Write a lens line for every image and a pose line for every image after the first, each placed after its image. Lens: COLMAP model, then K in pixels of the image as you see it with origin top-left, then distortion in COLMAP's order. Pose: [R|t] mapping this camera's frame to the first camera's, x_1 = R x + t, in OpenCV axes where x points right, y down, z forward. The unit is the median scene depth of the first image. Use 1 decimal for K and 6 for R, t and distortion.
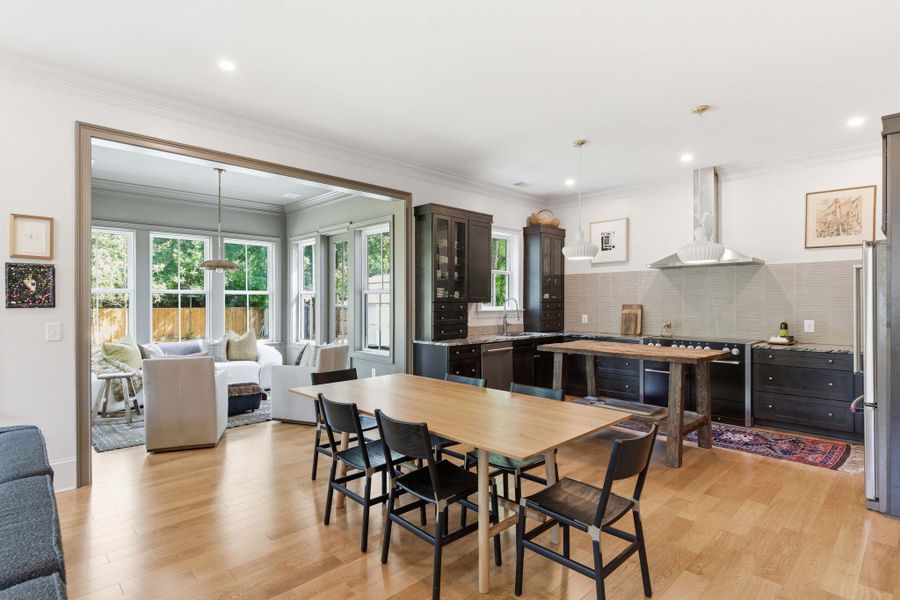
lens RADIAL K [[448.1, 0, 450.0], [0, 448.1, 303.4], [0, 0, 1]] dist [-0.000369, -0.001735]
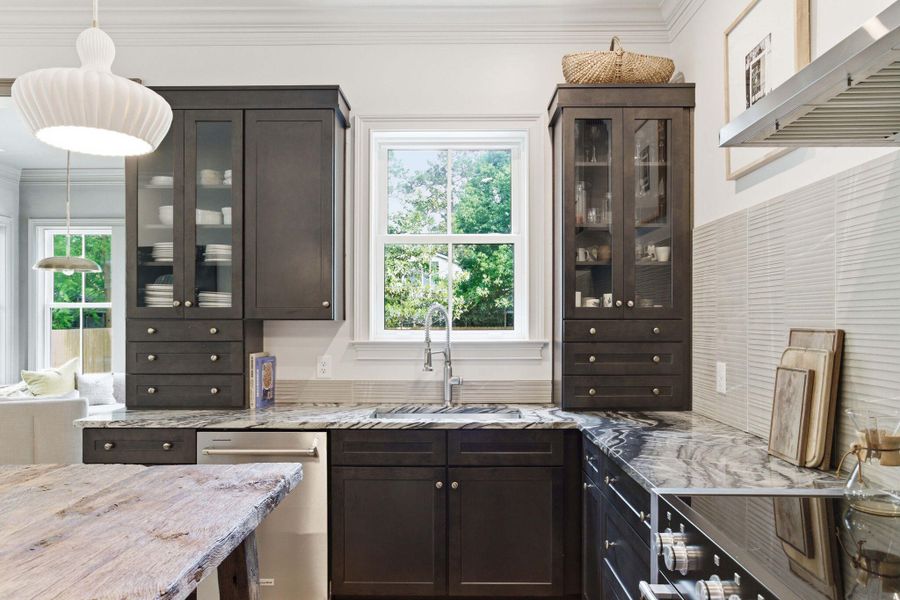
lens RADIAL K [[631.8, 0, 451.1], [0, 631.8, 319.2], [0, 0, 1]] dist [-0.000407, -0.000895]
pose [[0.712420, -0.002283, -0.701749, 0.592553], [-0.000058, 0.999995, -0.003313, -0.001067], [0.701753, 0.002401, 0.712416, 0.764110]]
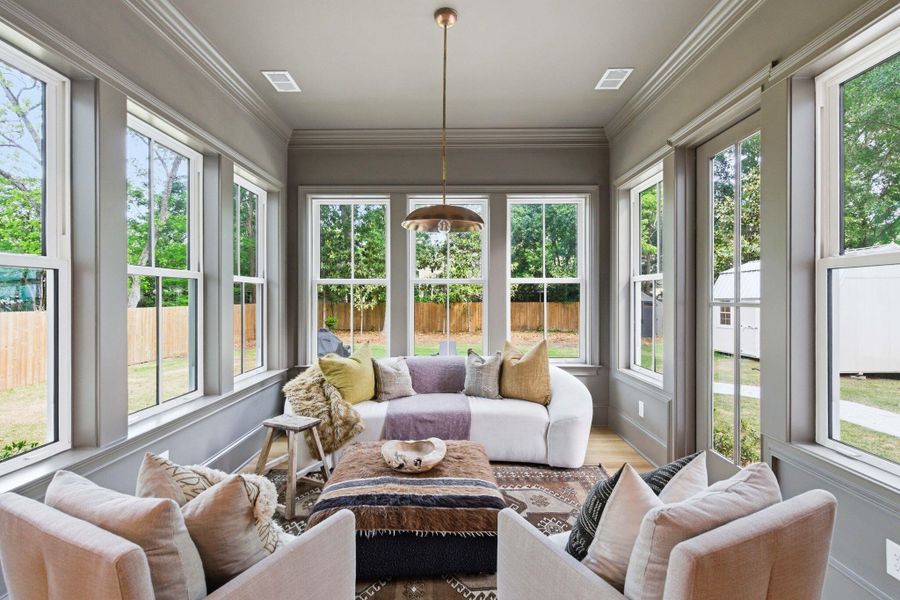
lens RADIAL K [[413.1, 0, 450.0], [0, 413.1, 300.0], [0, 0, 1]] dist [-0.000644, -0.000183]
pose [[0.717303, 0.003903, -0.696750, -0.157201], [-0.001088, 0.999989, 0.004481, 0.000169], [0.696760, -0.002456, 0.717300, 0.527375]]
